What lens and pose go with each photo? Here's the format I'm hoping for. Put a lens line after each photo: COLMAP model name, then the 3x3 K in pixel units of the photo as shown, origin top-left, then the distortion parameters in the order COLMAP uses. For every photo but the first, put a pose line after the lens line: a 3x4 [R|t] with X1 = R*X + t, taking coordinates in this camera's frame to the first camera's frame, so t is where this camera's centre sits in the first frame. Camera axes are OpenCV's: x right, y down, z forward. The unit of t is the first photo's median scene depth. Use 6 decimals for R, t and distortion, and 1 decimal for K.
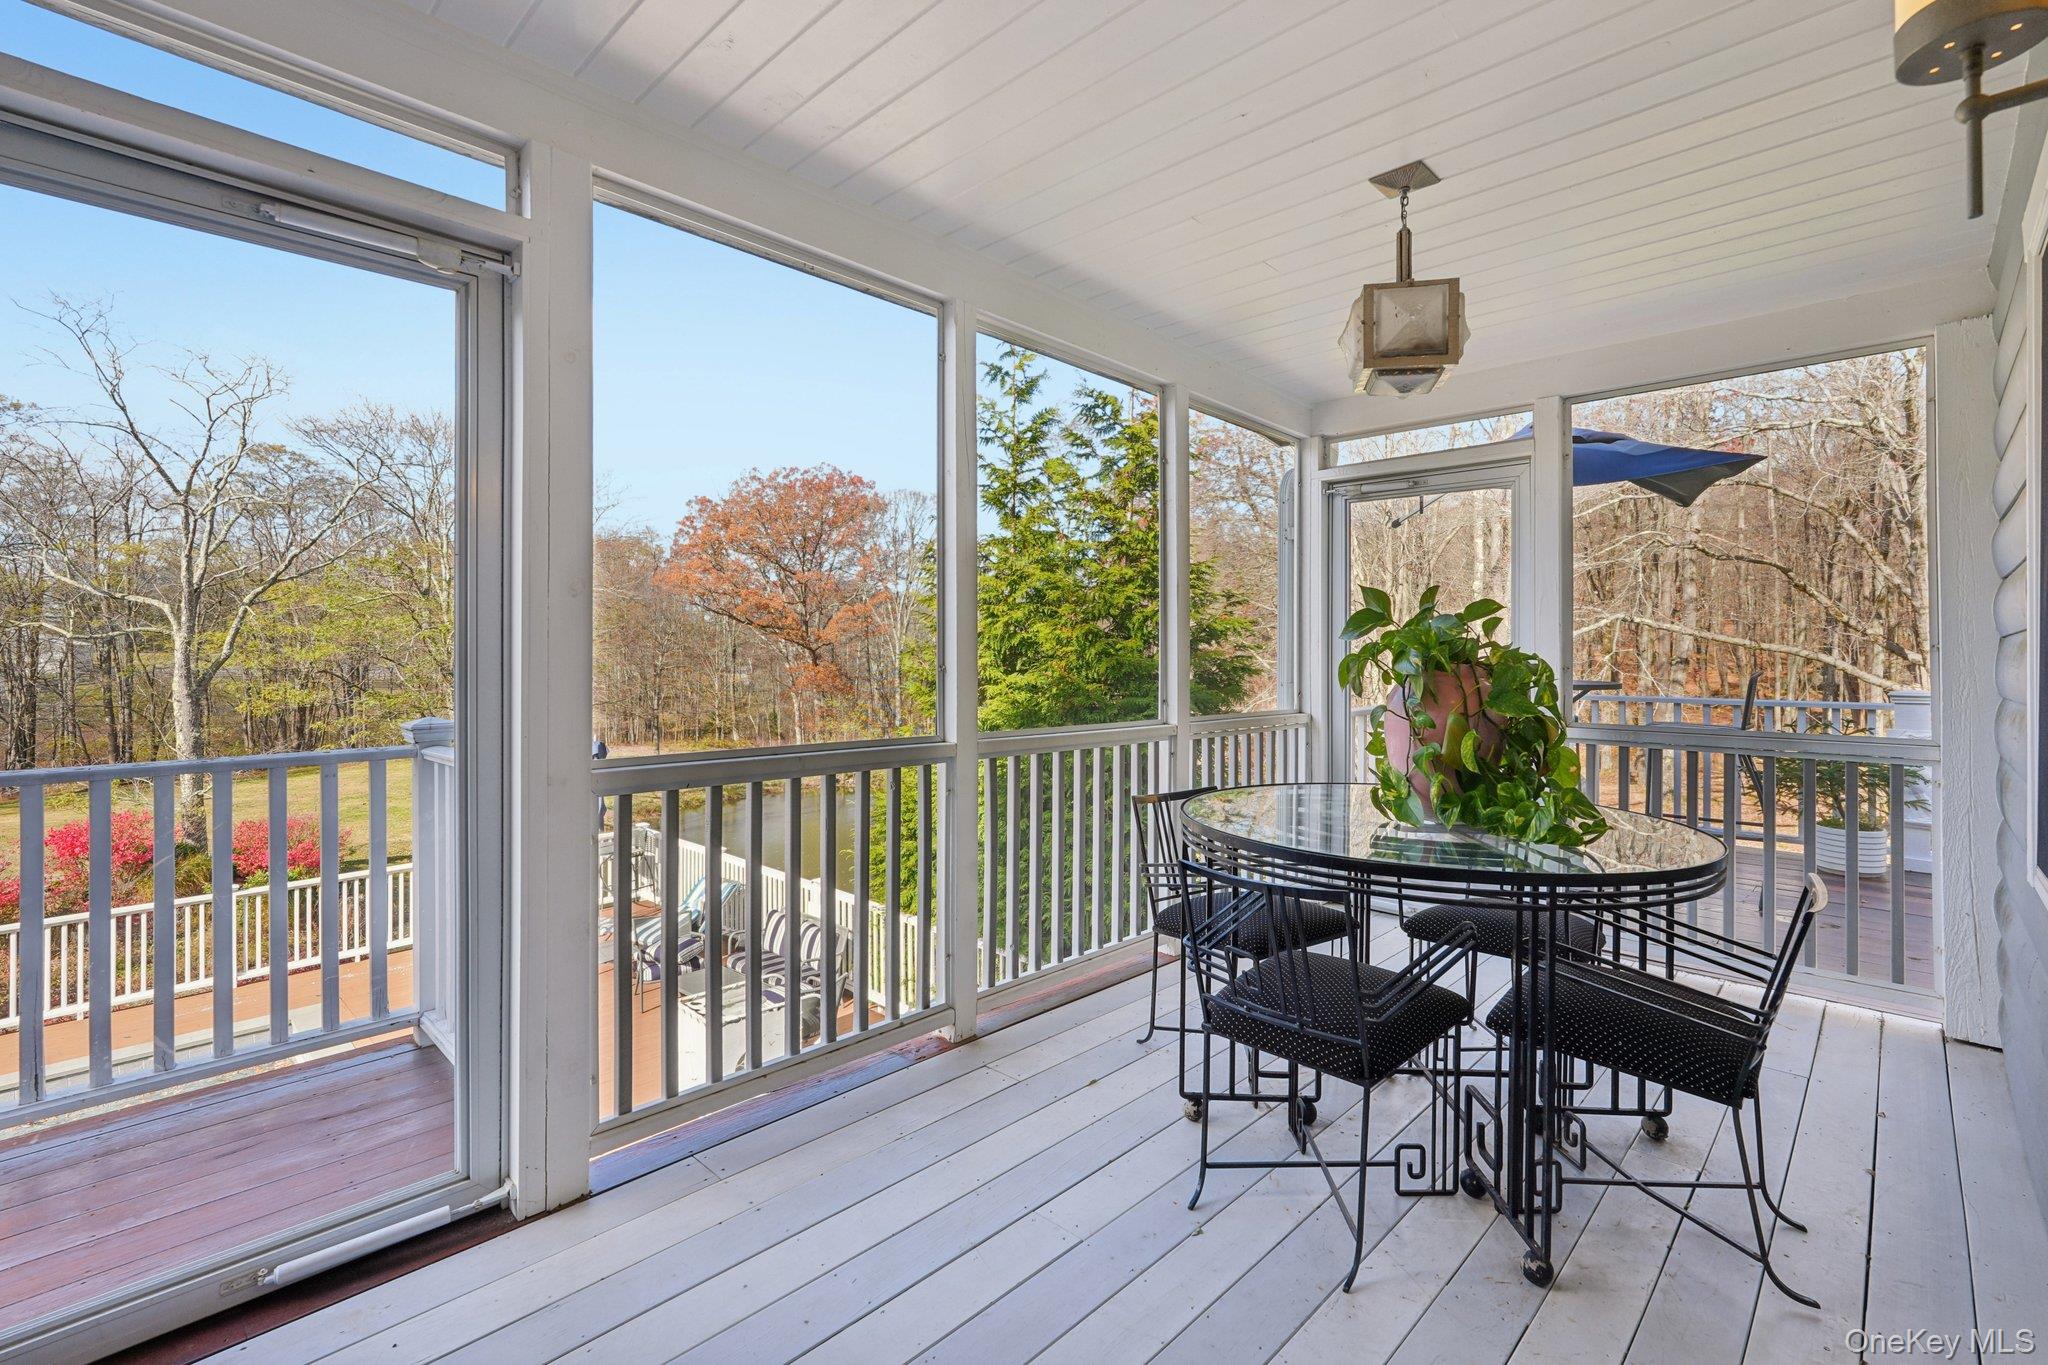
lens RADIAL K [[910.3, 0, 1038.7], [0, 910.3, 649.1], [0, 0, 1]] dist [-0.005453, -0.000656]
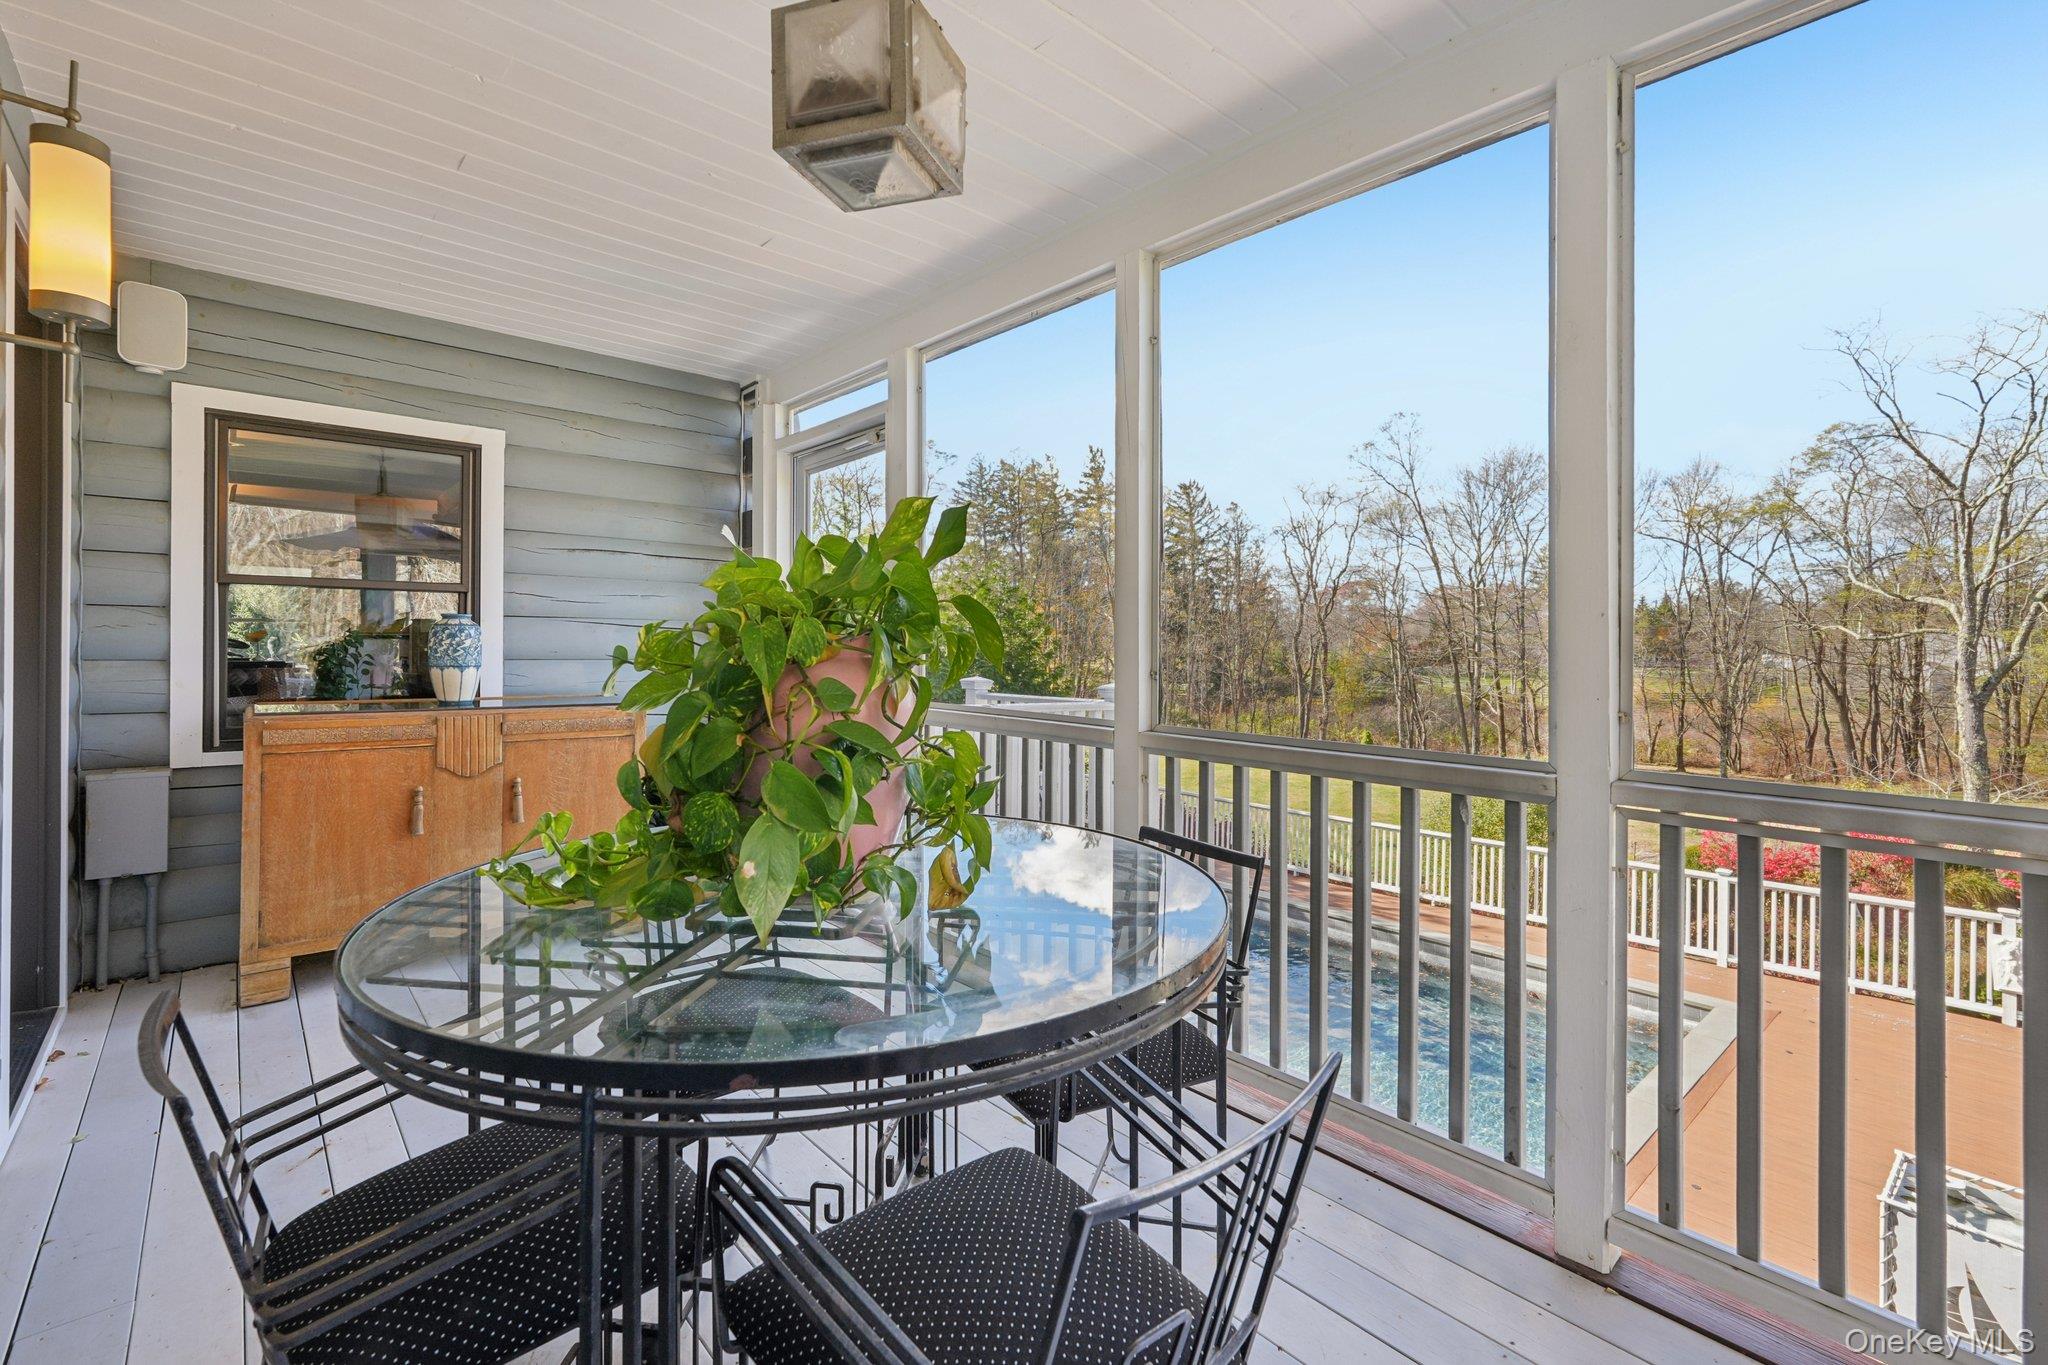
lens RADIAL K [[910.3, 0, 1033.0], [0, 910.3, 649.3], [0, 0, 1]] dist [-0.005453, -0.000656]
pose [[-0.084416, 0.001385, -0.996430, 0.090748], [-0.004792, 0.999987, 0.001796, 0.001959], [0.996419, 0.004927, -0.084408, 0.105688]]
